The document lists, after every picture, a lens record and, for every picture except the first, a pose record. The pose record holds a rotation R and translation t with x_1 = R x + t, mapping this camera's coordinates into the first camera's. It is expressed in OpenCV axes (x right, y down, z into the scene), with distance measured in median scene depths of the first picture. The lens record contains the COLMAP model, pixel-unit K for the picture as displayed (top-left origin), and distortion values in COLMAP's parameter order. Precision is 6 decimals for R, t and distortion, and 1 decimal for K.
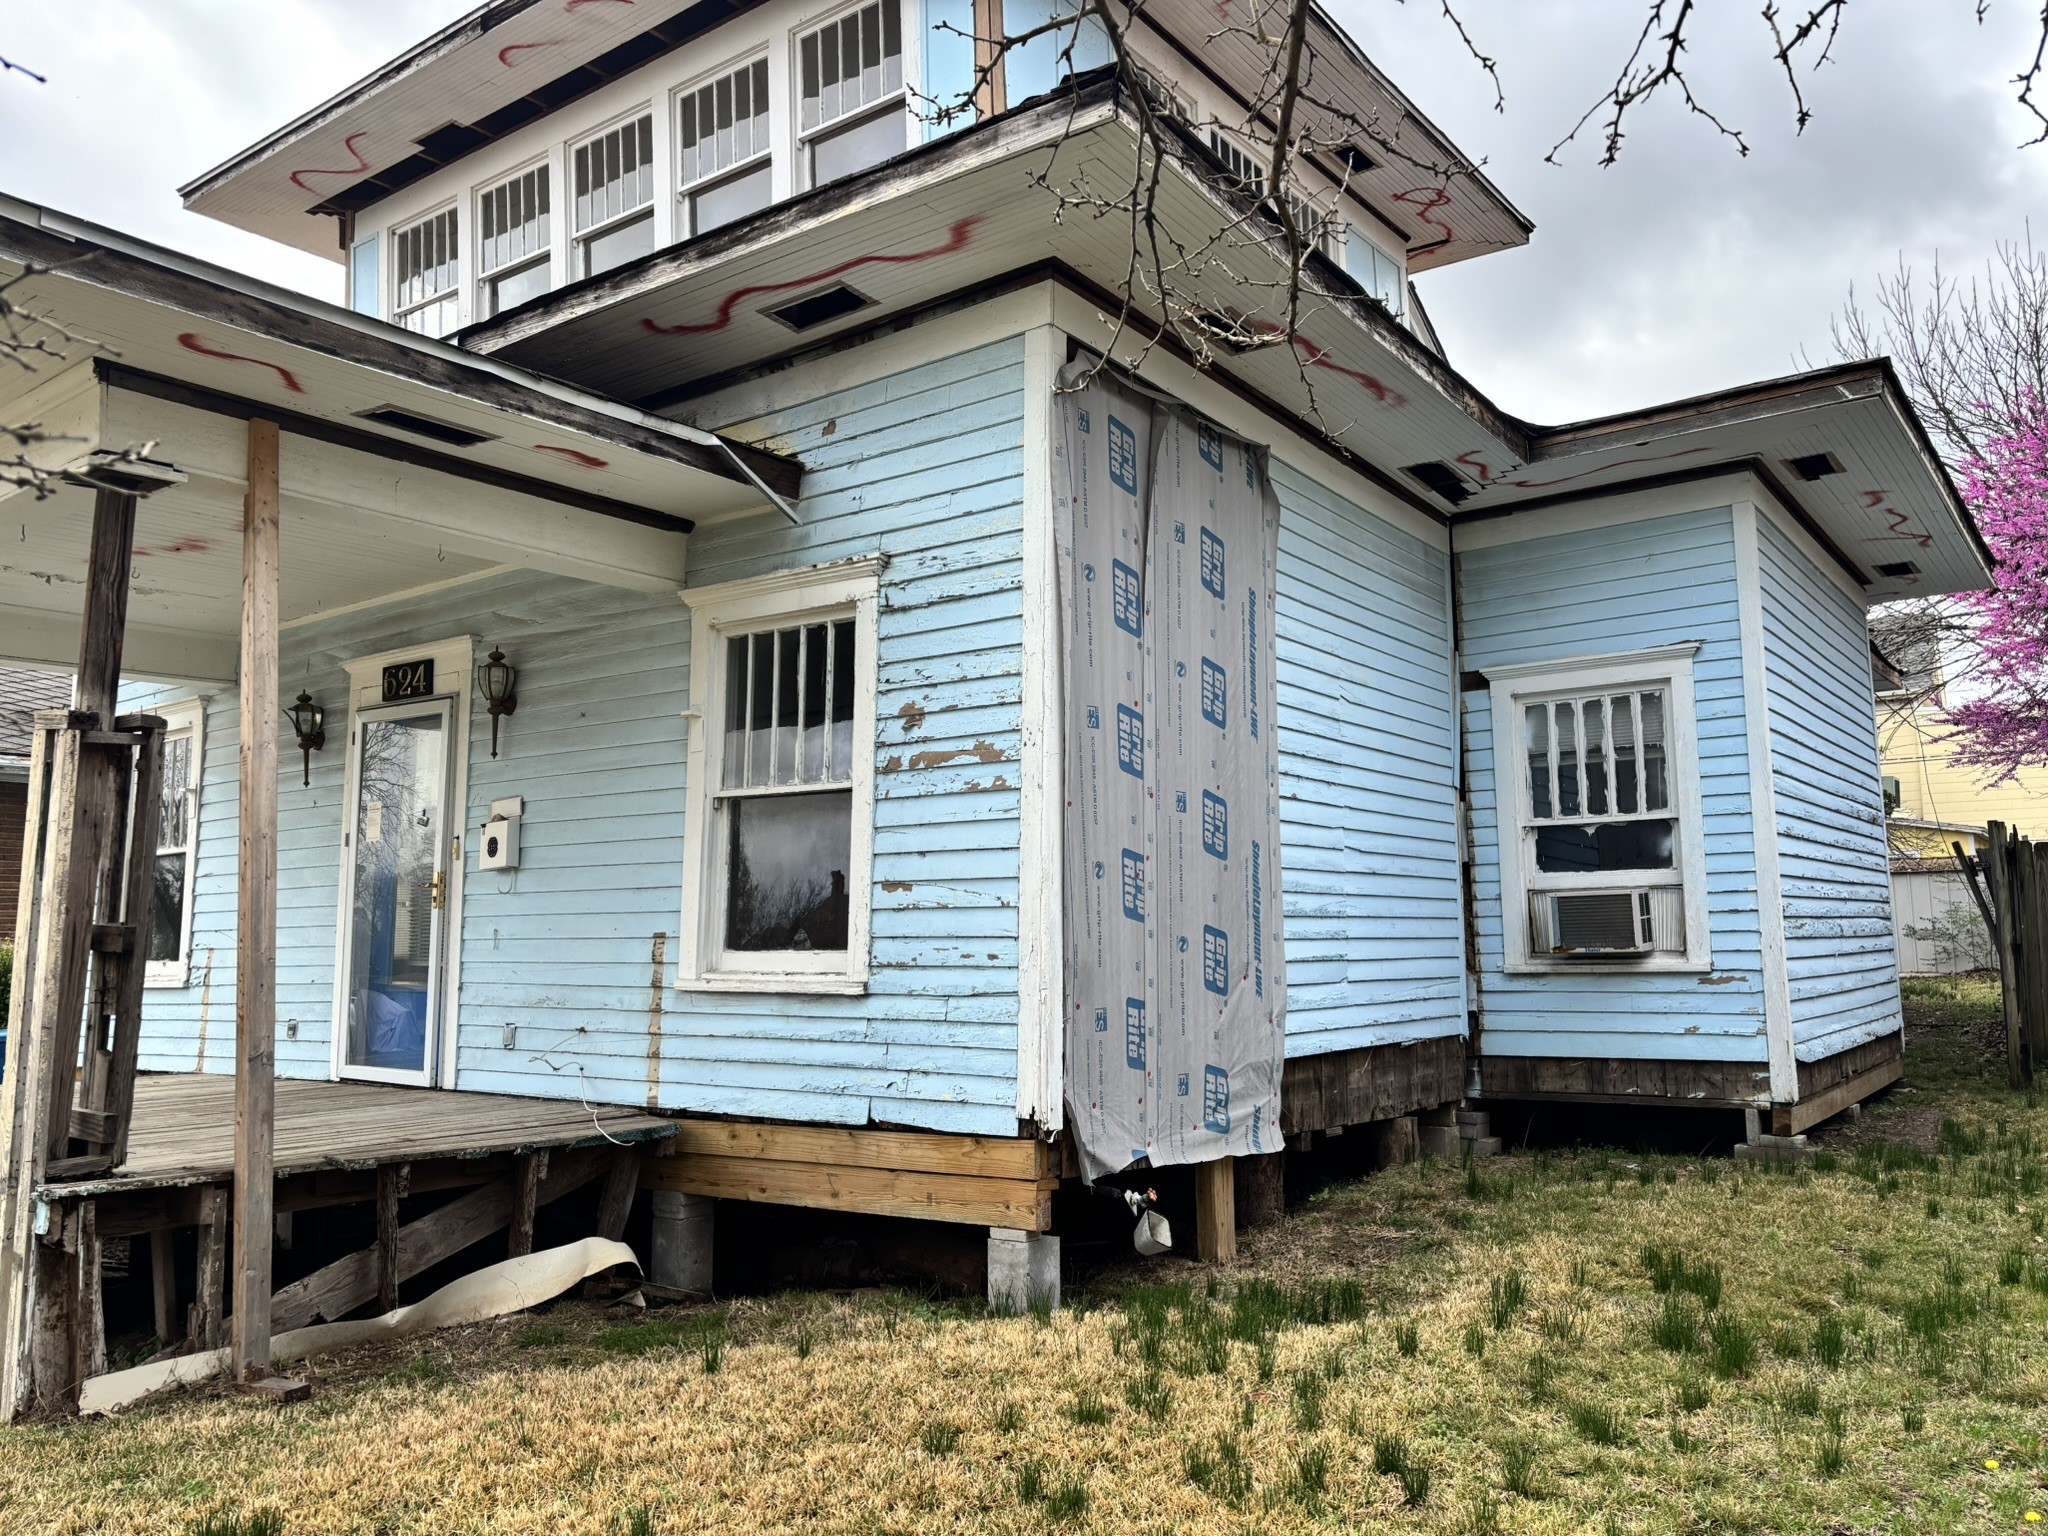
lens RADIAL K [[1543.7, 0, 1039.6], [0, 1543.7, 771.9], [0, 0, 1]] dist [0.063861, -0.073540]
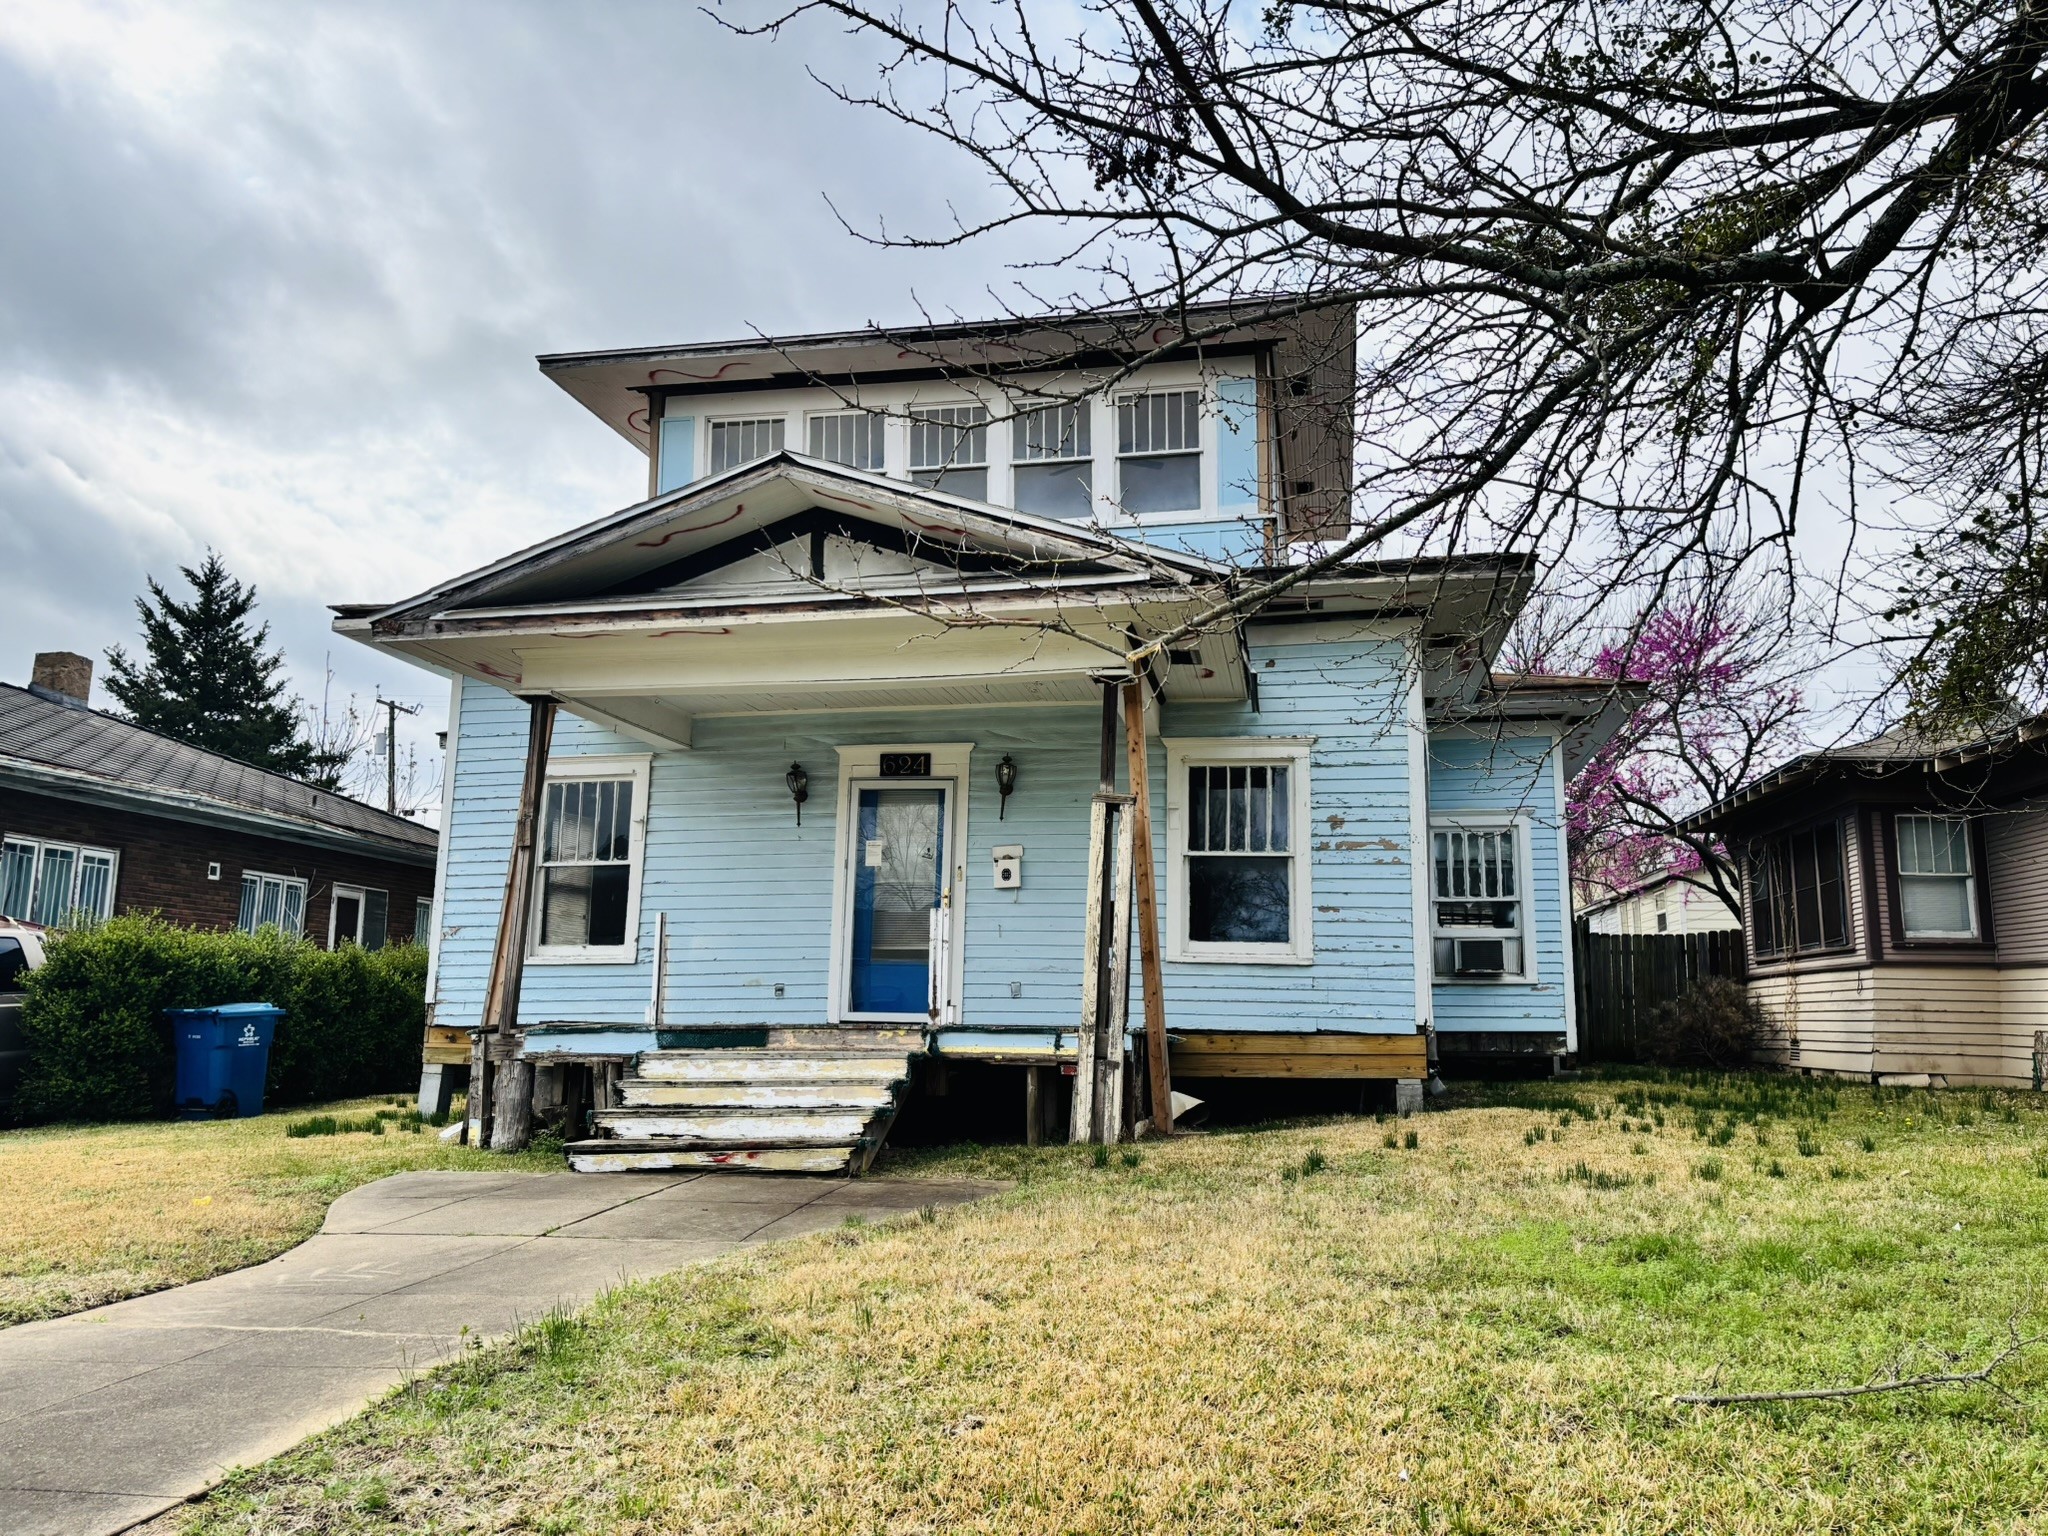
lens RADIAL K [[1543.7, 0, 1032.6], [0, 1543.7, 742.0], [0, 0, 1]] dist [0.063861, -0.073540]
pose [[0.905124, 0.099657, 0.413303, -1.044545], [-0.069136, 0.993701, -0.088199, 0.052075], [-0.419489, 0.051256, 0.906312, -0.514861]]
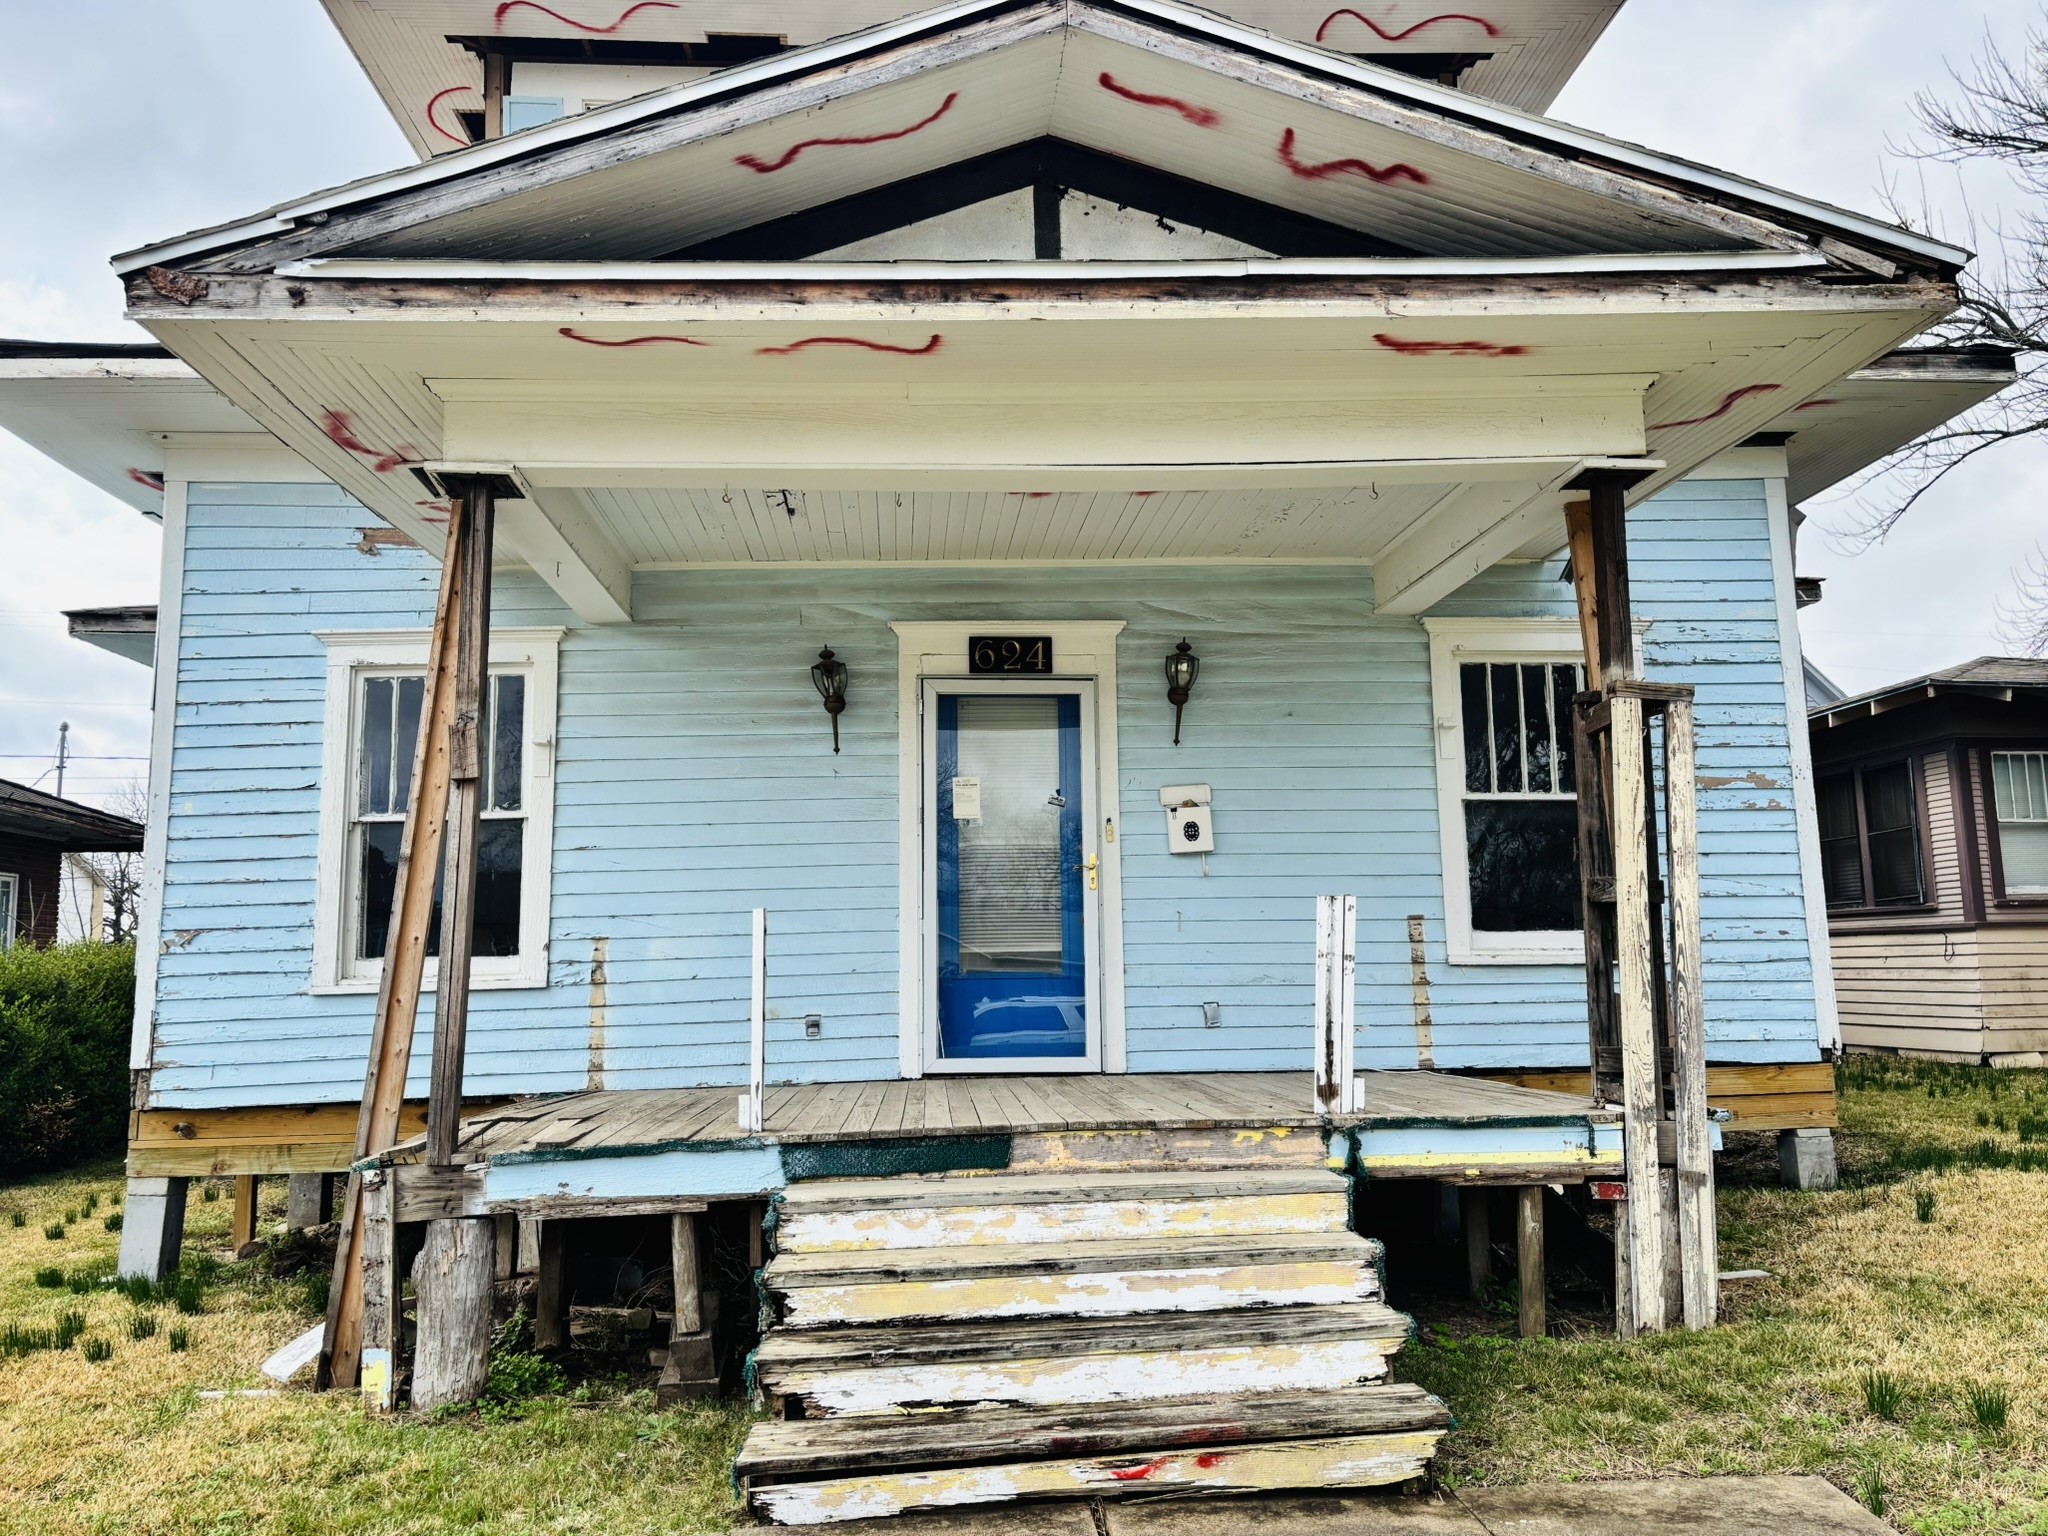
lens RADIAL K [[1543.7, 0, 1023.8], [0, 1543.7, 765.0], [0, 0, 1]] dist [0.063861, -0.073540]
pose [[0.767451, 0.084110, 0.635567, -1.121100], [-0.057700, 0.996395, -0.062189, 0.076673], [-0.638506, 0.011055, 0.769537, 0.291088]]
